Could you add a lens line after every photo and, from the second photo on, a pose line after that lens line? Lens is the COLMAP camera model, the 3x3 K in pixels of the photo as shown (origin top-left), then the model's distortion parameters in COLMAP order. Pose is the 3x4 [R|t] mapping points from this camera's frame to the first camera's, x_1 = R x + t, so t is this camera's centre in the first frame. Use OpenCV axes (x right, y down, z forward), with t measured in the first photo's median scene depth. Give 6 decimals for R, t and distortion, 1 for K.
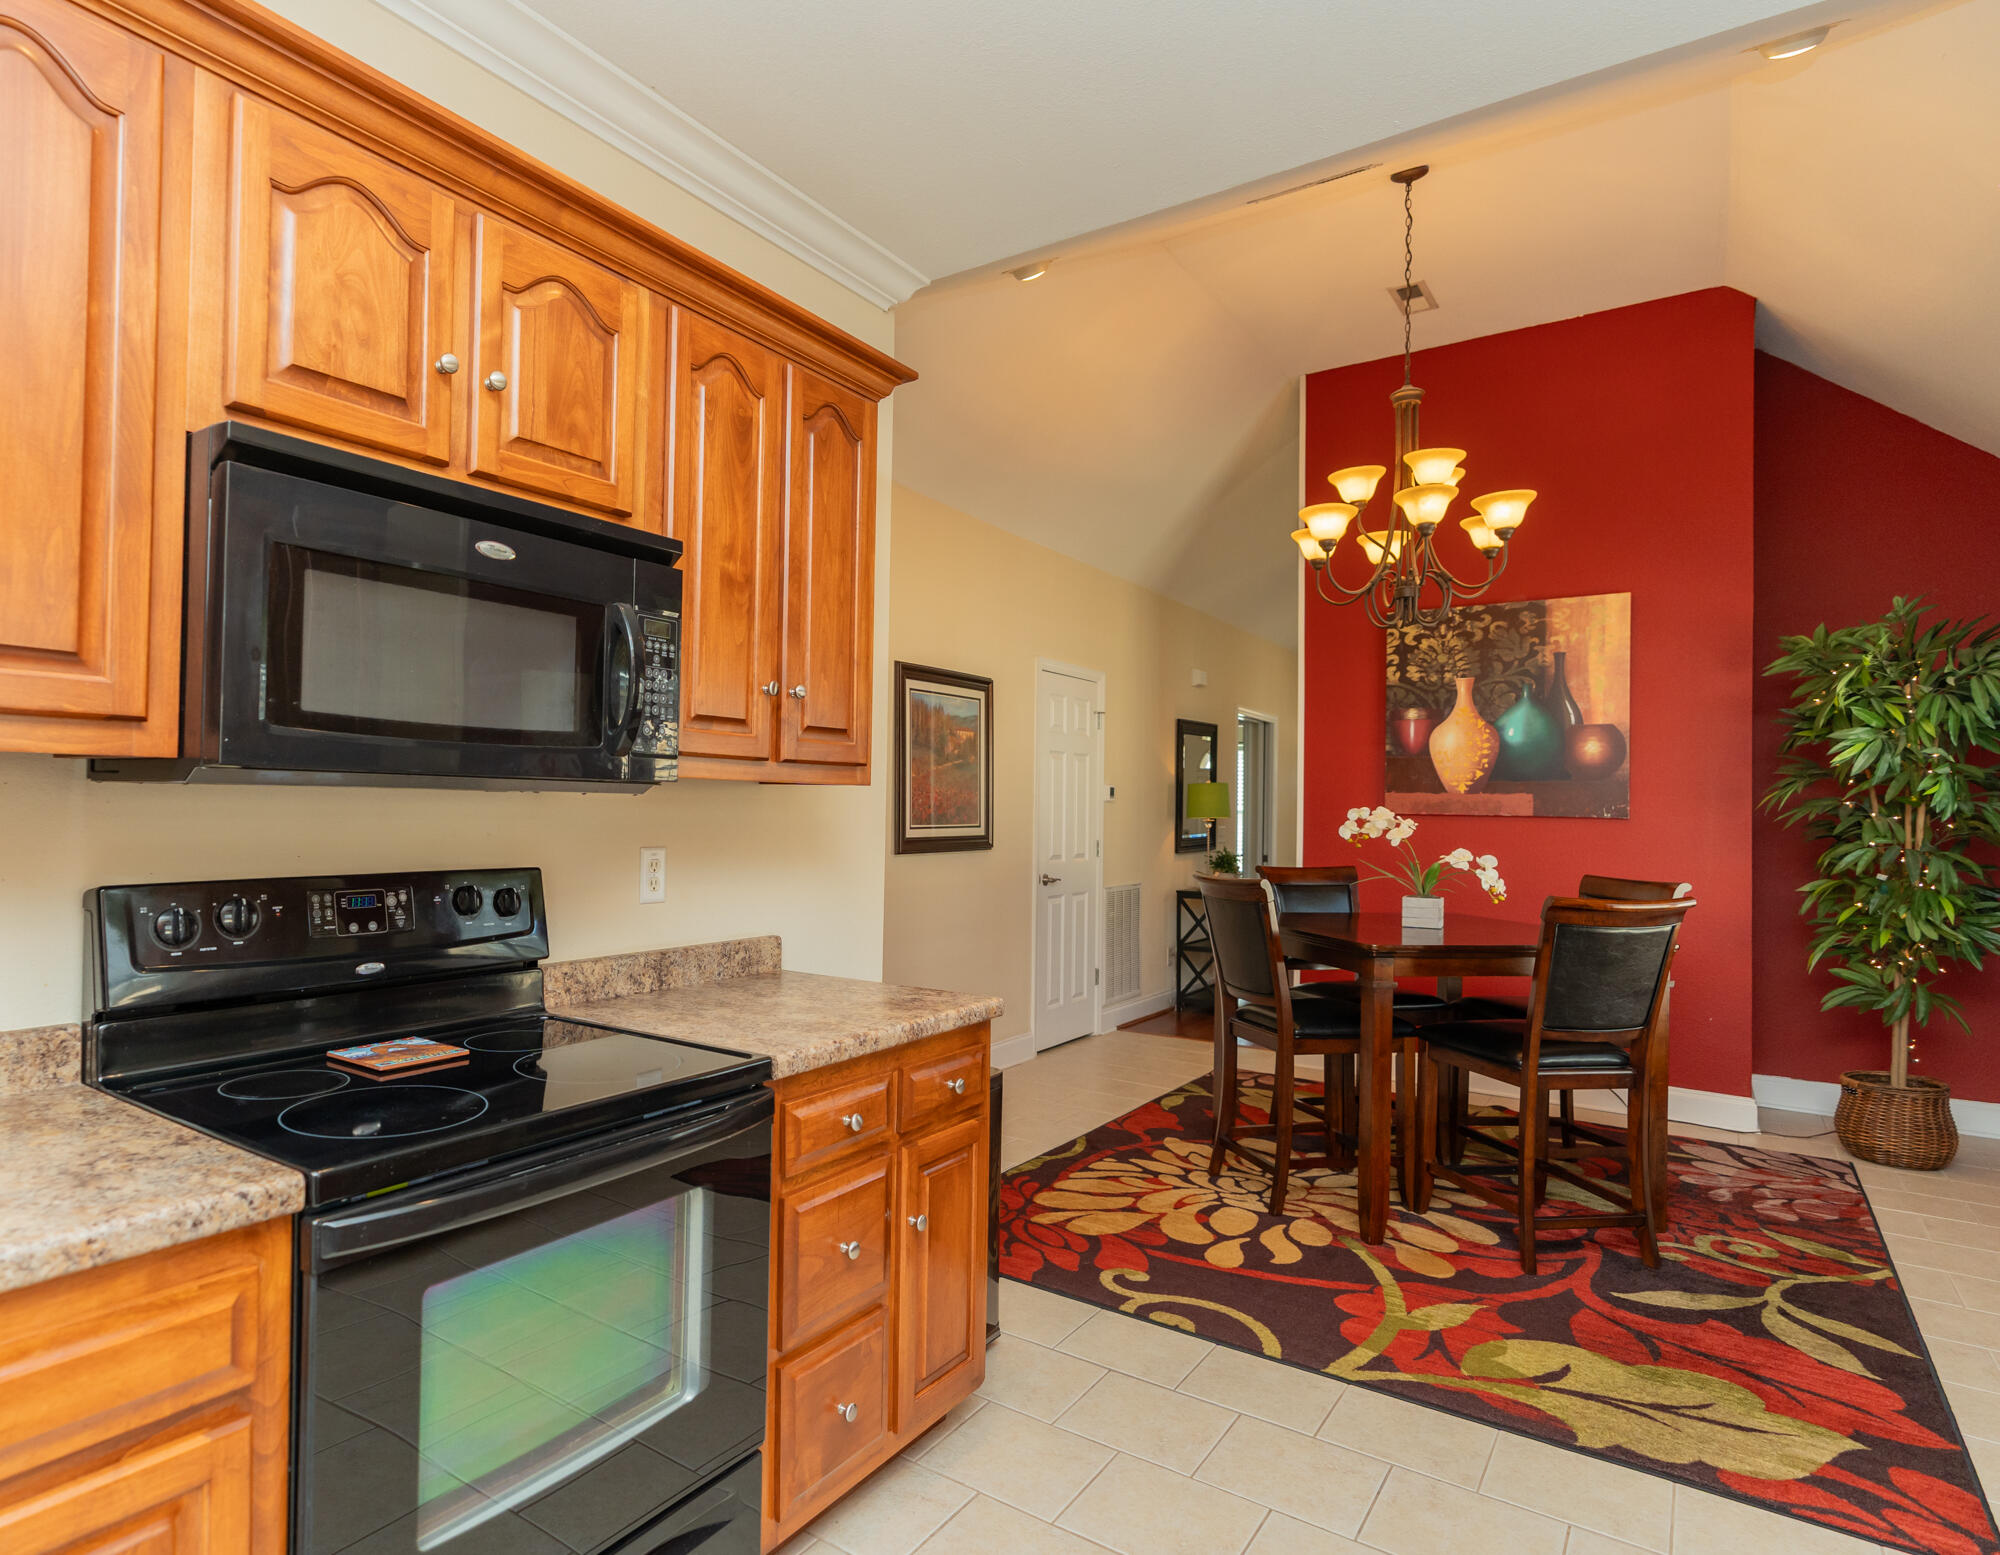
lens RADIAL K [[1142.2, 0, 835.4], [0, 1142.2, 791.8], [0, 0, 1]] dist [-0.006342, 0.002627]
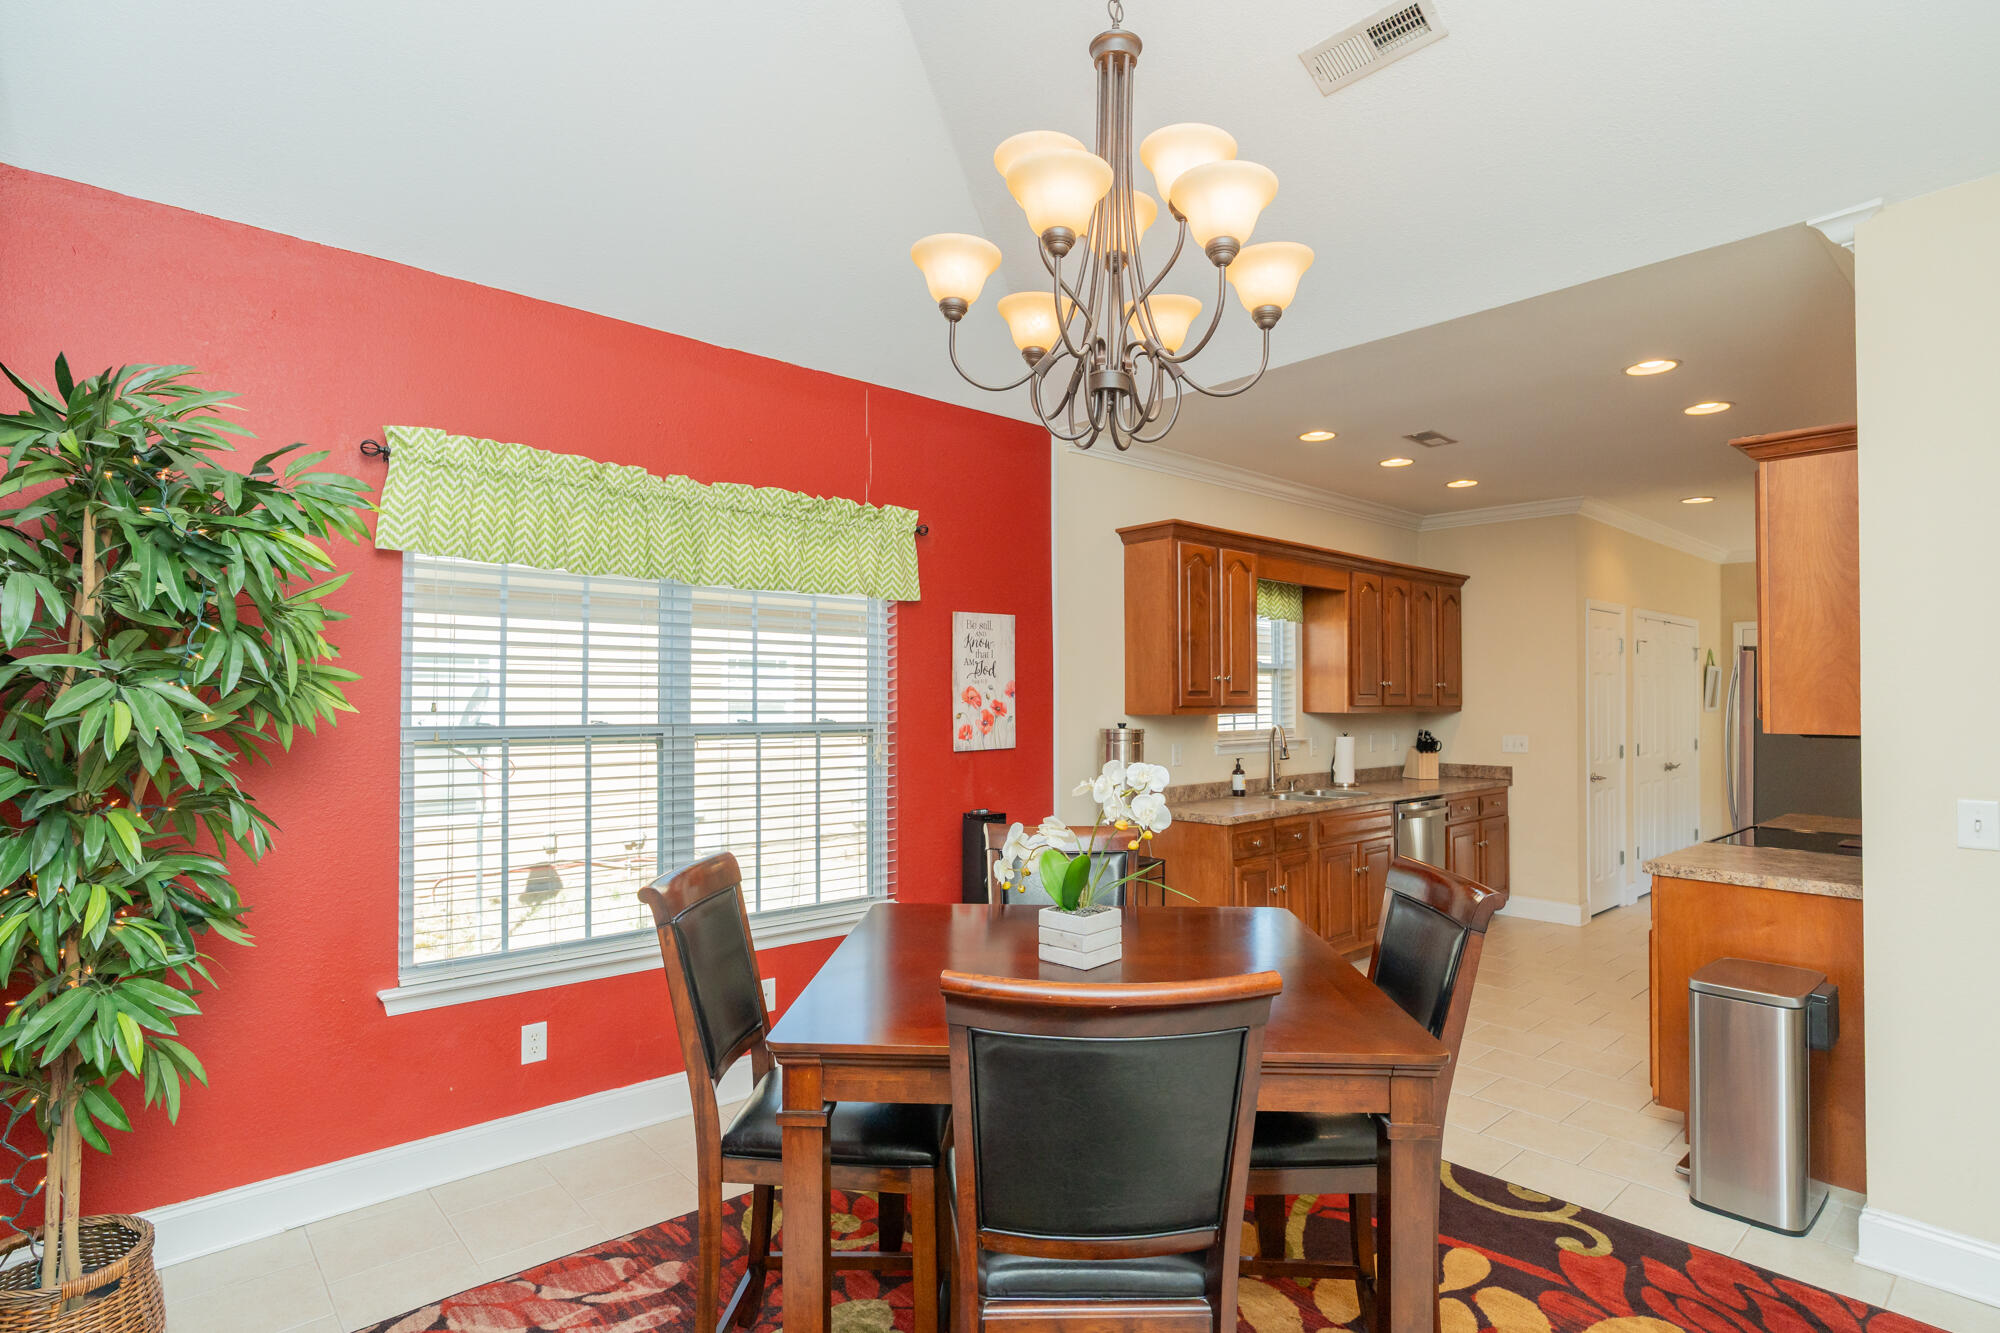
lens RADIAL K [[1013.6, 0, 998.7], [0, 1013.6, 690.1], [0, 0, 1]] dist [-0.000821, -0.000222]
pose [[-0.983978, -0.016318, 0.177541, 0.442653], [-0.019898, 0.999633, -0.018406, -0.006450], [-0.177175, -0.021644, -0.983941, 1.444329]]
